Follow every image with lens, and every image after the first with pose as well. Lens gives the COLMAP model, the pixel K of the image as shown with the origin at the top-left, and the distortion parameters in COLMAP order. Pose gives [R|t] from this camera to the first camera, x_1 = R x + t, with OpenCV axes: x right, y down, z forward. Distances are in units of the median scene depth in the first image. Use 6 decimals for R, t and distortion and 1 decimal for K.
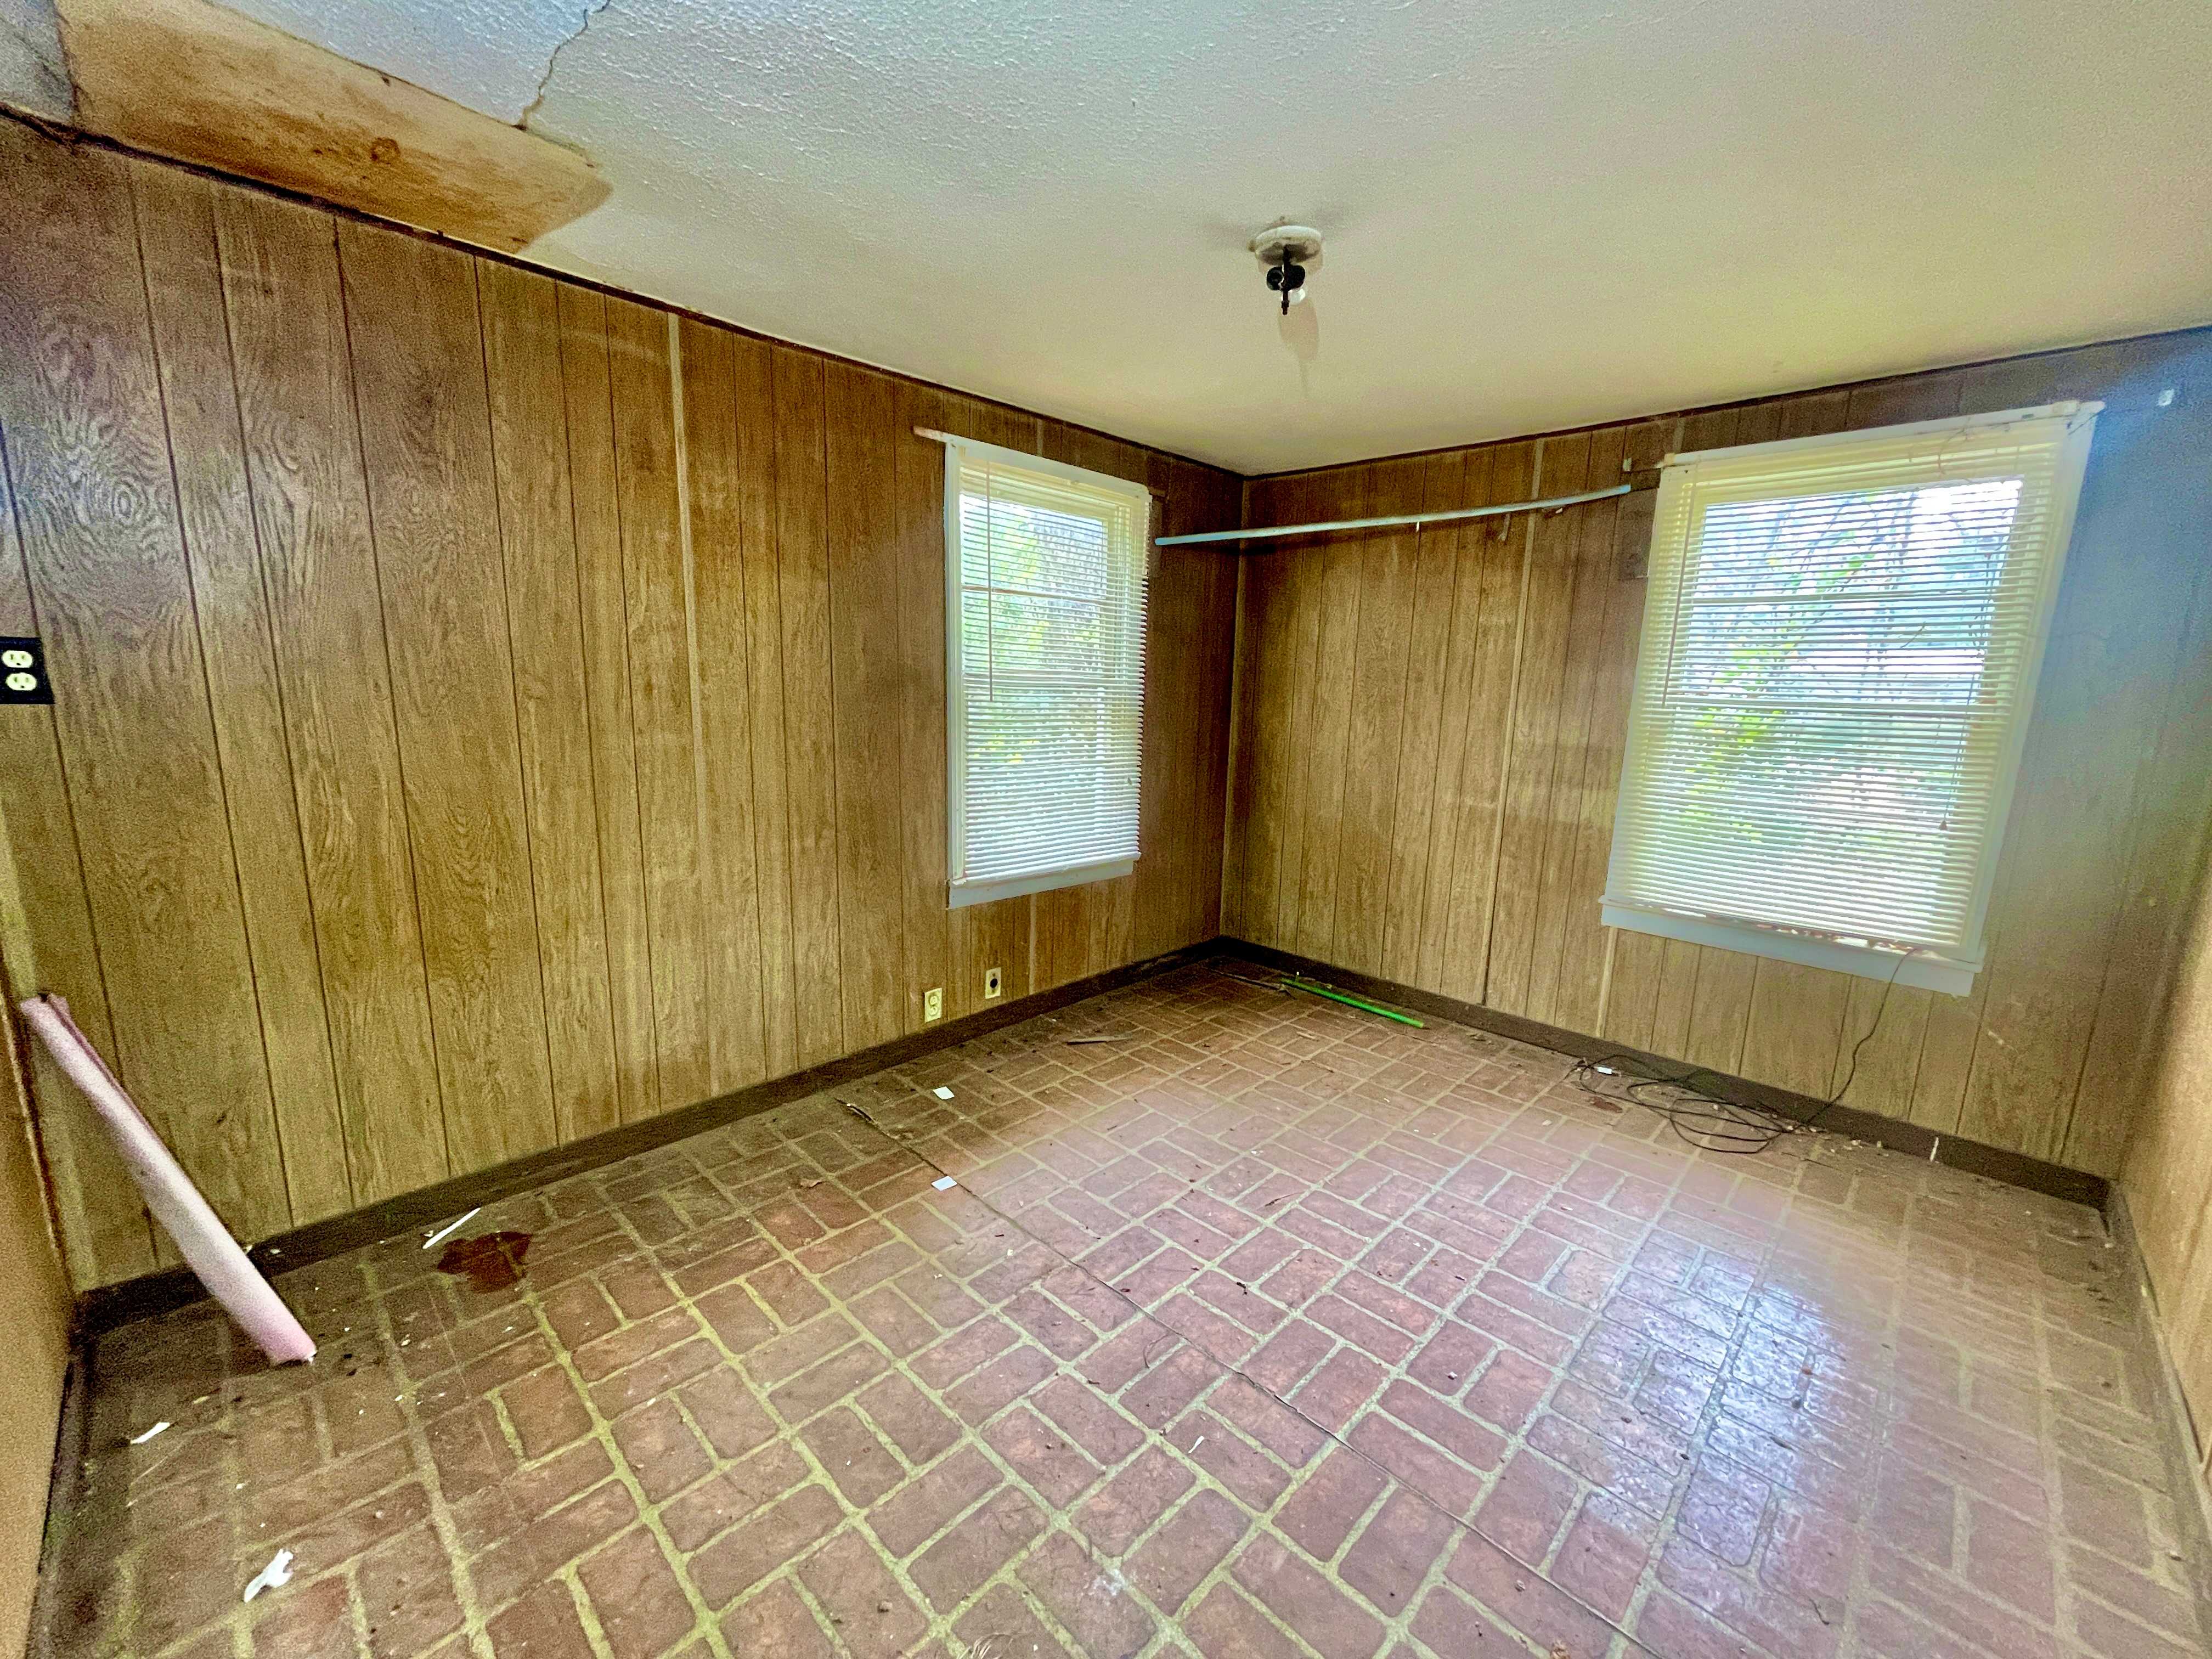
lens RADIAL K [[888.4, 0, 1103.3], [0, 888.4, 830.6], [0, 0, 1]] dist [0.008145, -0.000161]
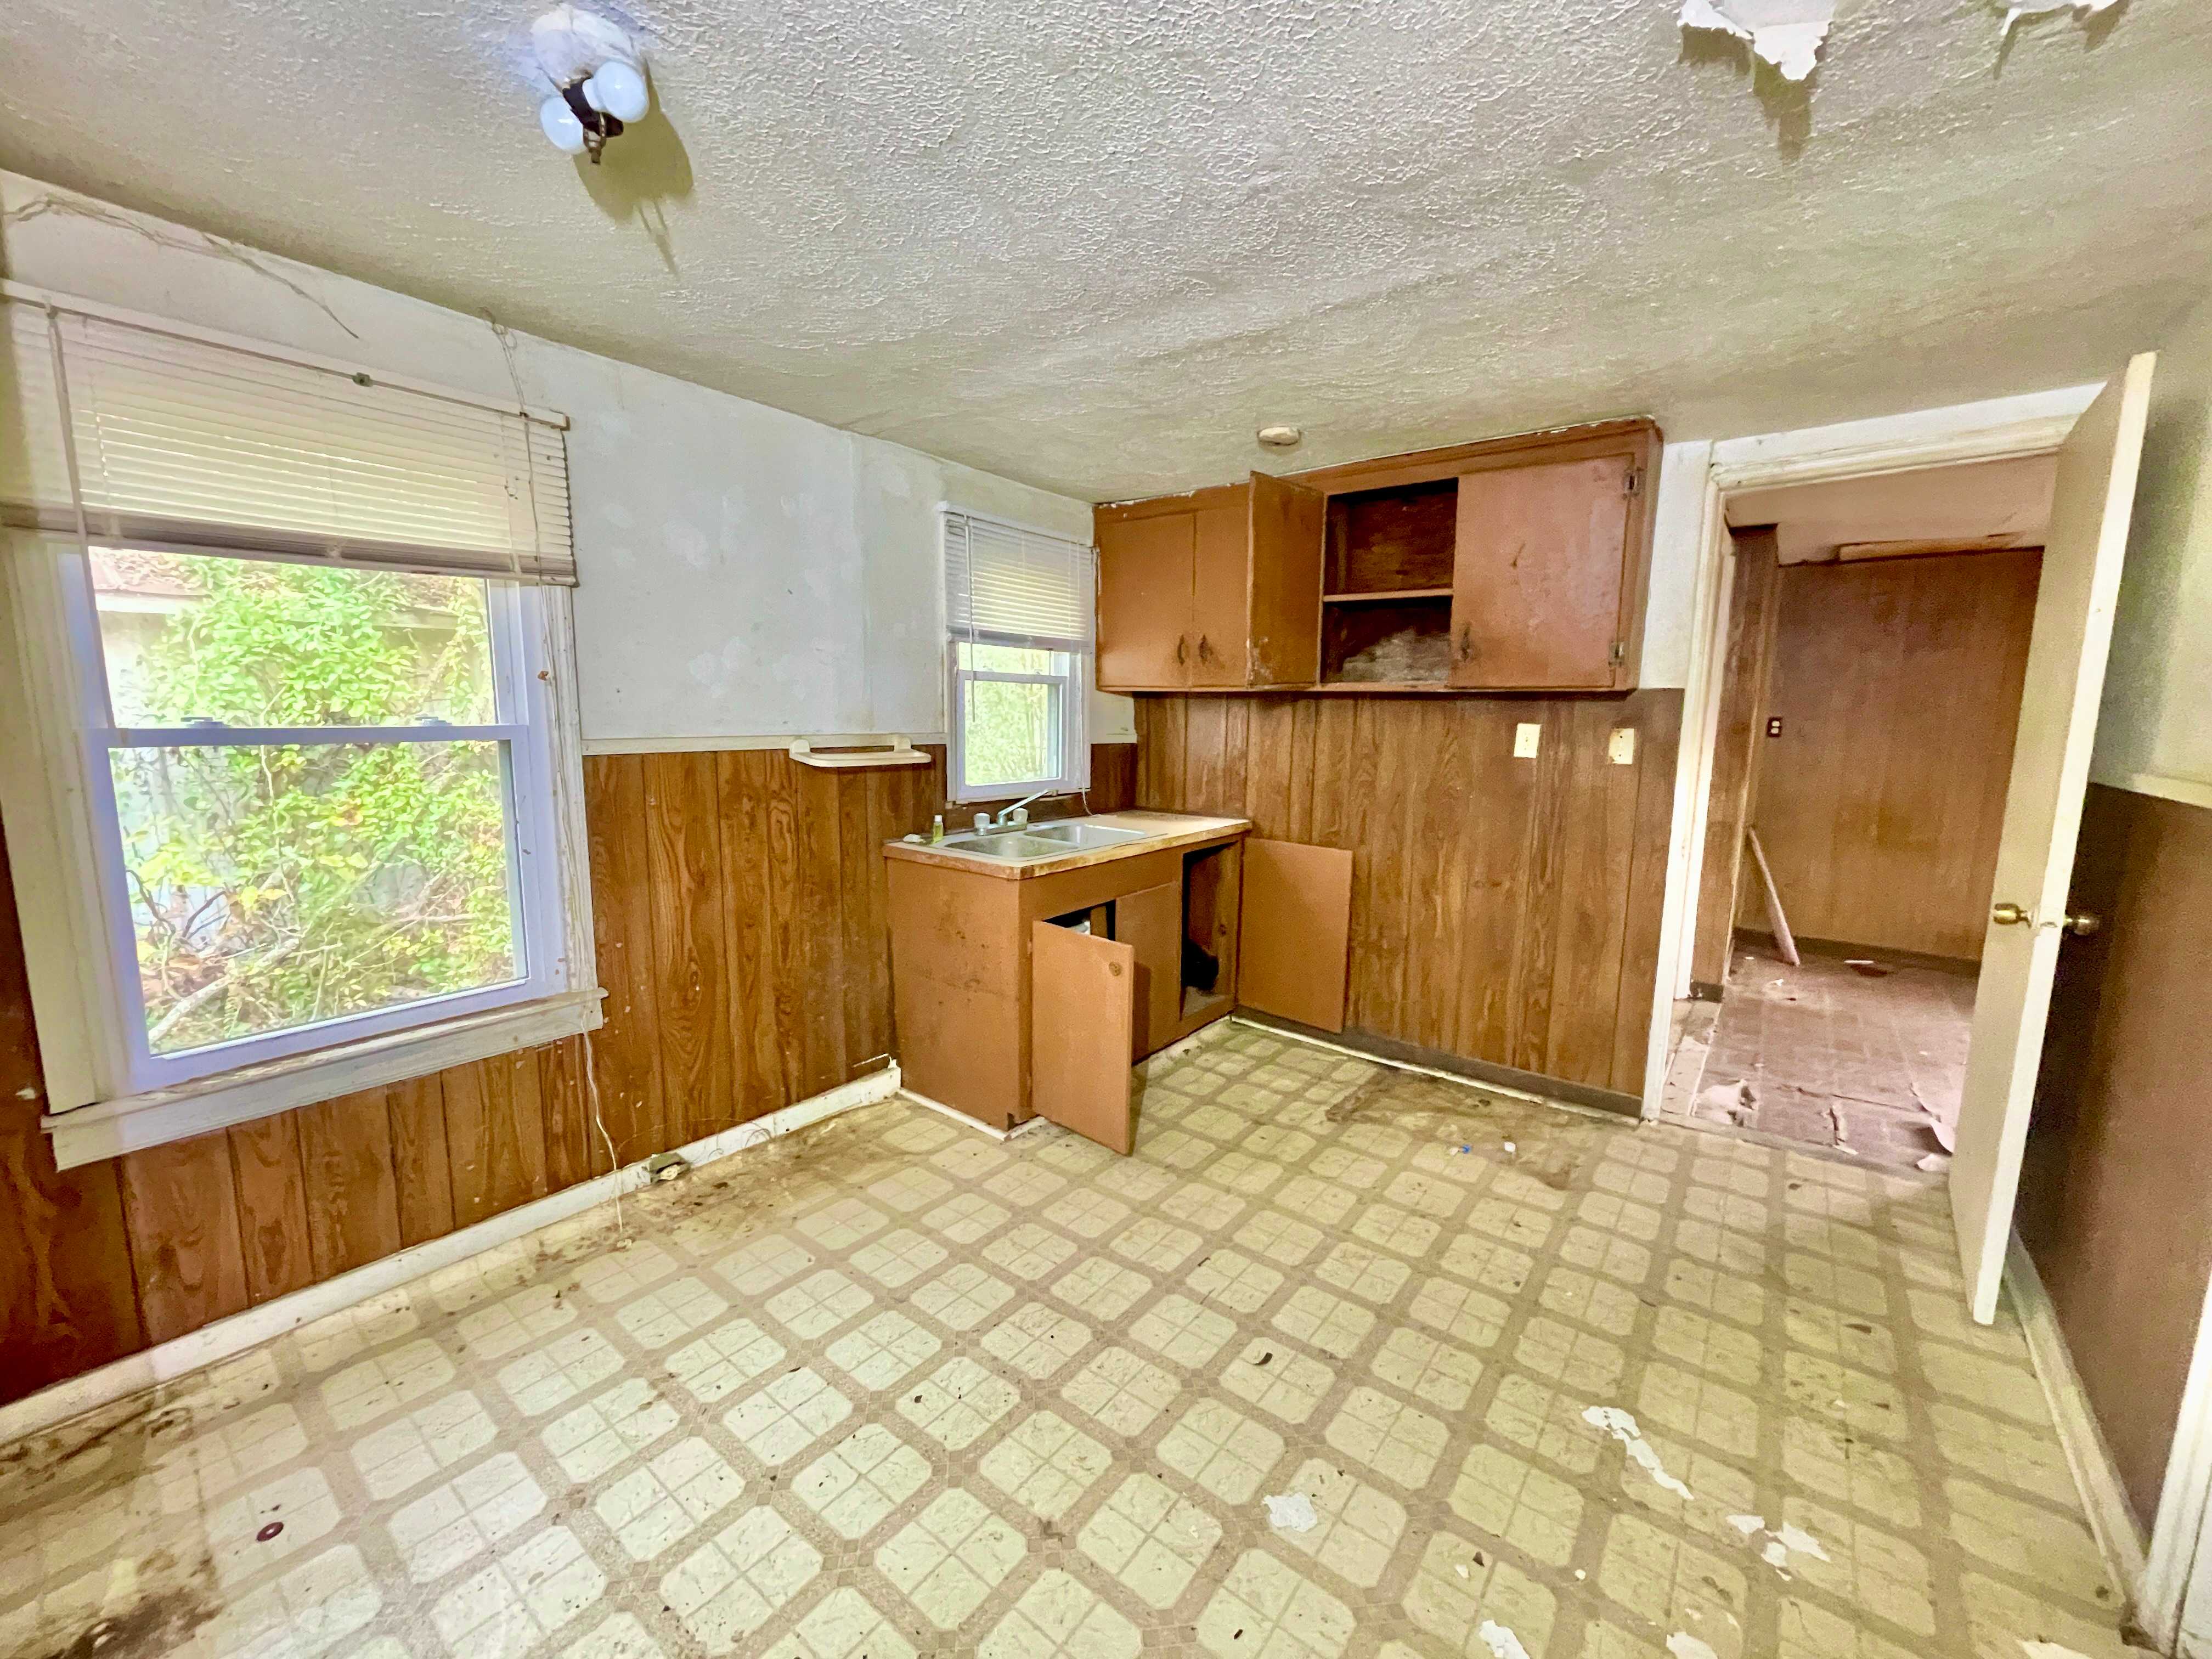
lens RADIAL K [[888.4, 0, 1093.4], [0, 888.4, 835.5], [0, 0, 1]] dist [0.008145, -0.000161]
pose [[0.106377, 0.109501, -0.988278, 1.555615], [-0.172676, 0.980850, 0.090091, 0.304761], [0.979218, 0.161068, 0.123248, -1.552828]]
